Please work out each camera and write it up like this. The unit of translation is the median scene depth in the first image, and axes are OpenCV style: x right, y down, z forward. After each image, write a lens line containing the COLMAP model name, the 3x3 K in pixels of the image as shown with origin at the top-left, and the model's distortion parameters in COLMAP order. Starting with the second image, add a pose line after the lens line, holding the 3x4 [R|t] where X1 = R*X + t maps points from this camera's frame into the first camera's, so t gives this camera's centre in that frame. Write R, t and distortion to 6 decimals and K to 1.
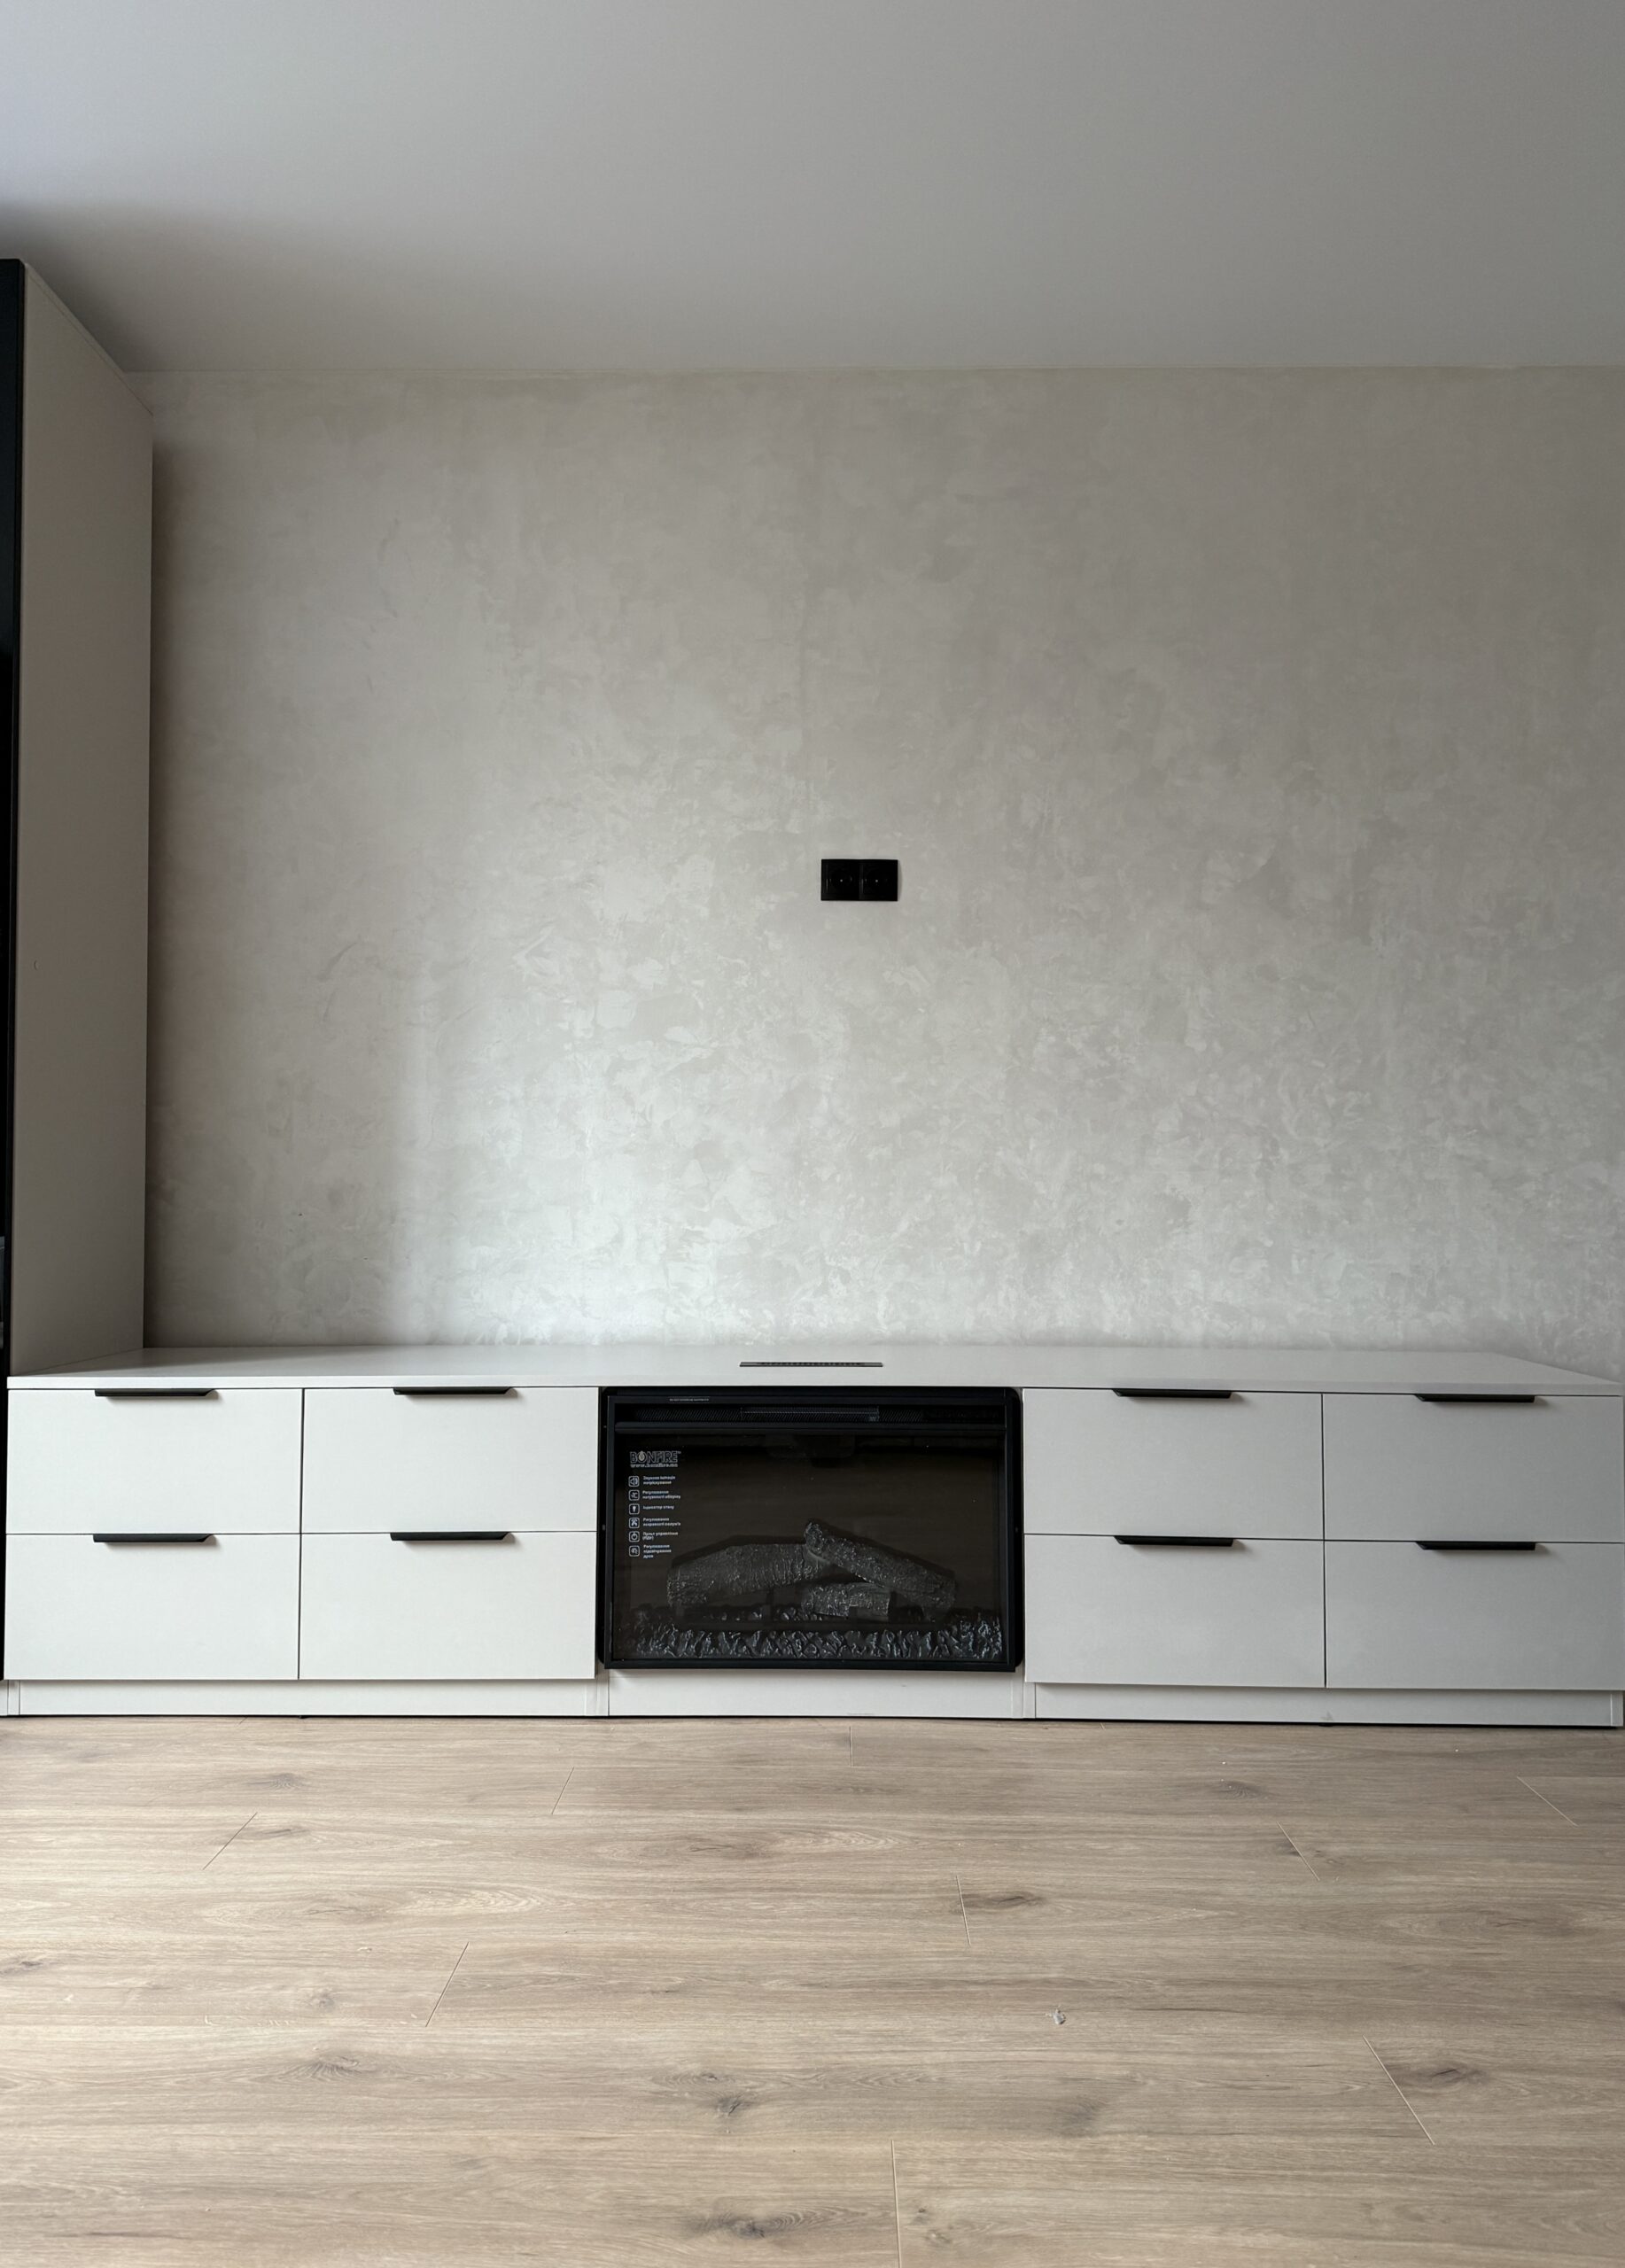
lens RADIAL K [[1708.2, 0, 797.1], [0, 1708.2, 1125.5], [0, 0, 1]] dist [0.006994, -0.014351]
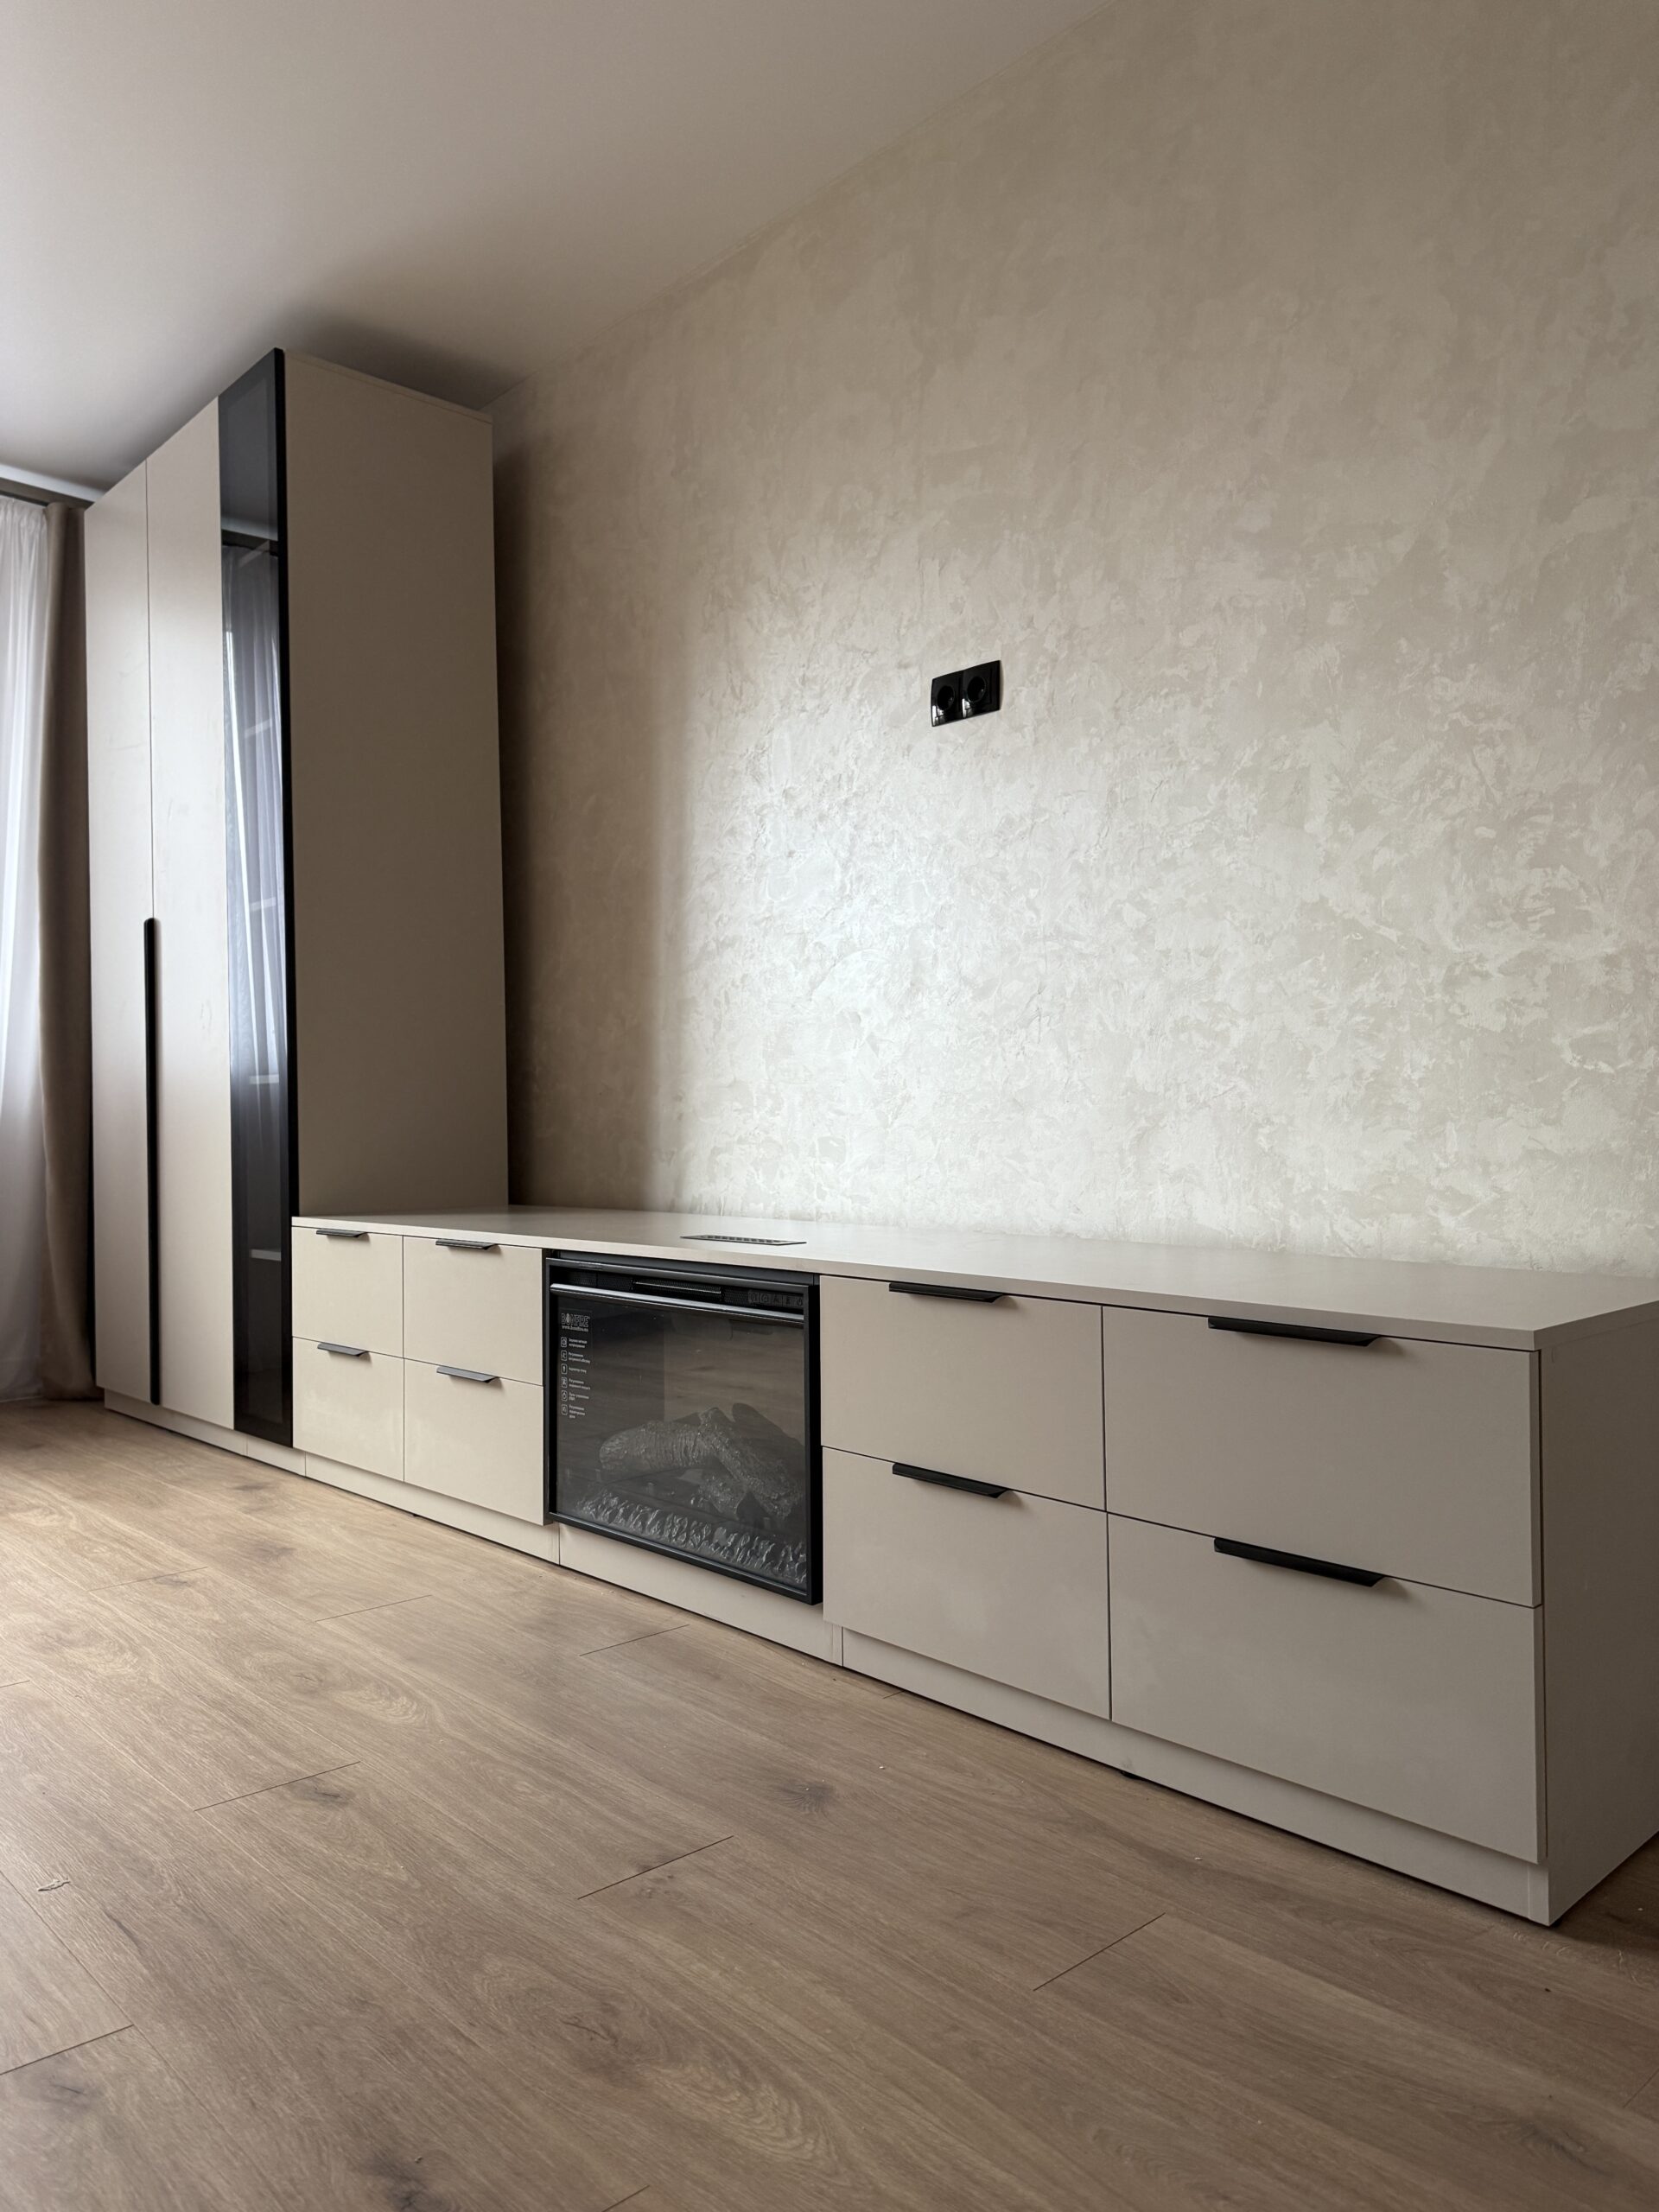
lens RADIAL K [[1628.6, 0, 824.4], [0, 1628.6, 1106.0], [0, 0, 1]] dist [0.004662, -0.019527]
pose [[0.675218, -0.014502, -0.737476, 0.844698], [0.044974, 0.998756, 0.021538, 0.062976], [0.736246, -0.047710, 0.675030, 0.542074]]
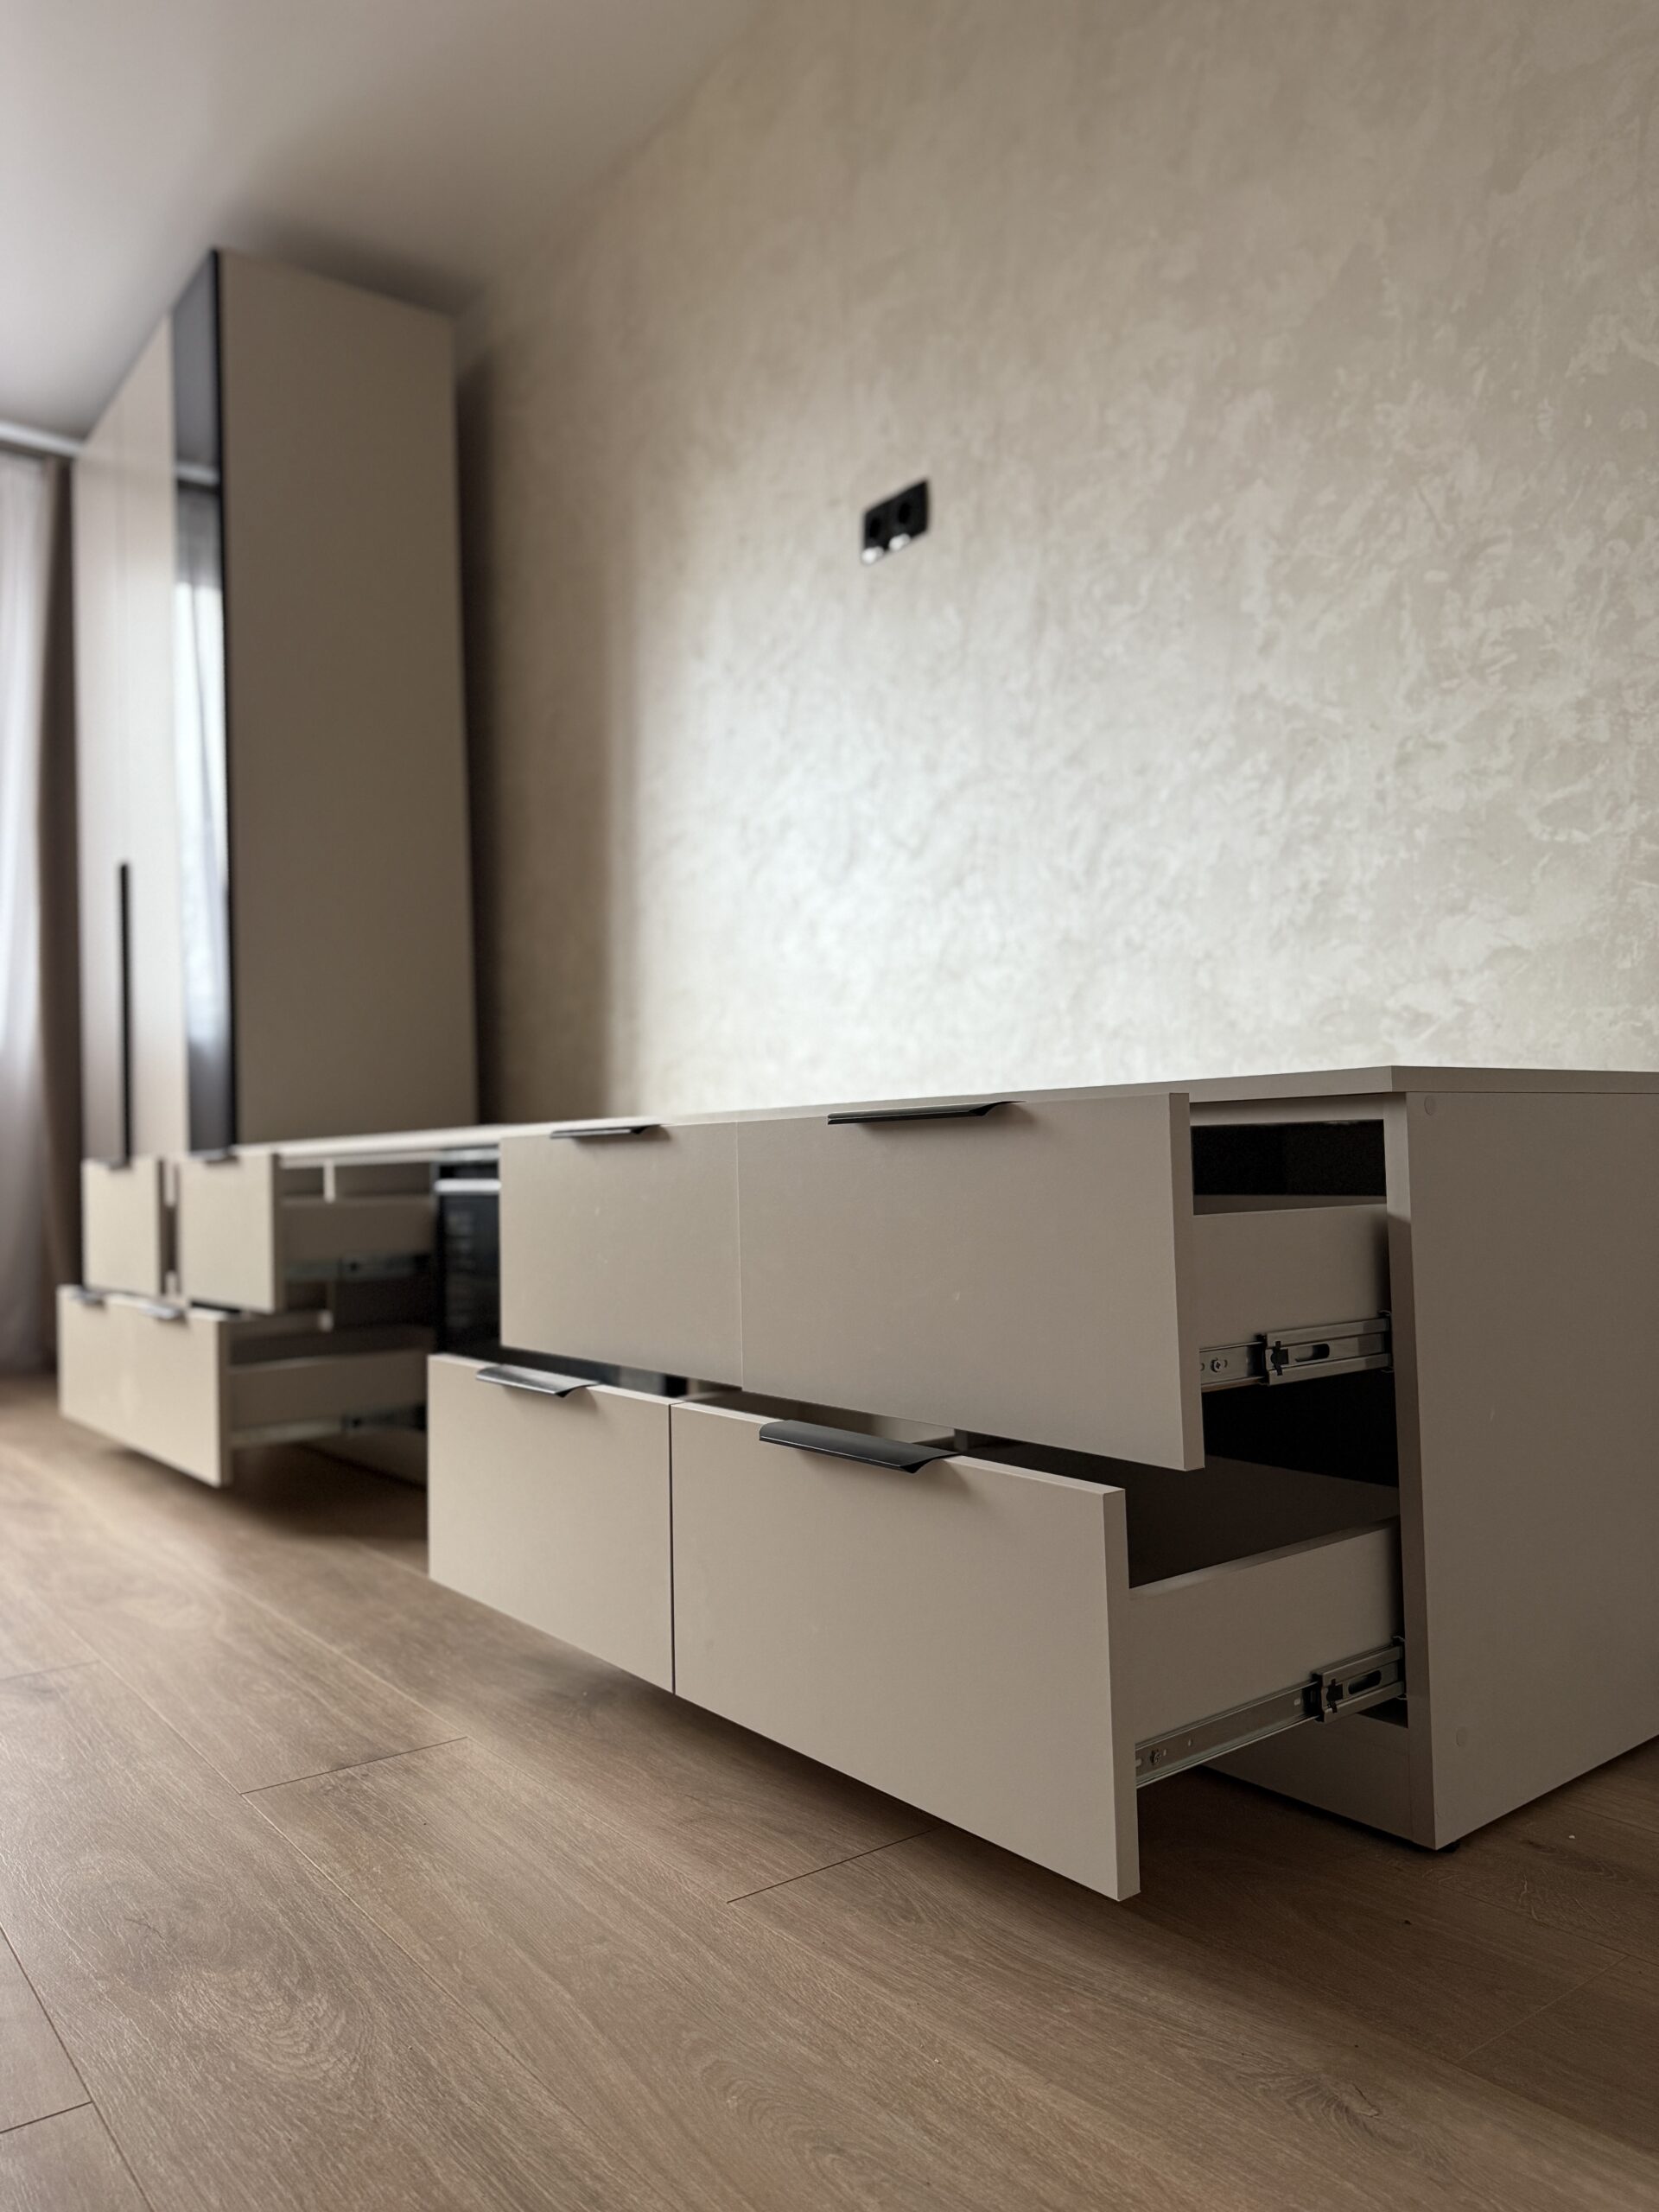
lens RADIAL K [[1628.6, 0, 832.0], [0, 1628.6, 1115.7], [0, 0, 1]] dist [0.004662, -0.019527]
pose [[0.603371, -0.045826, -0.796143, 0.847844], [0.059132, 0.998170, -0.012640, 0.188491], [0.795265, -0.039451, 0.604976, 0.739620]]
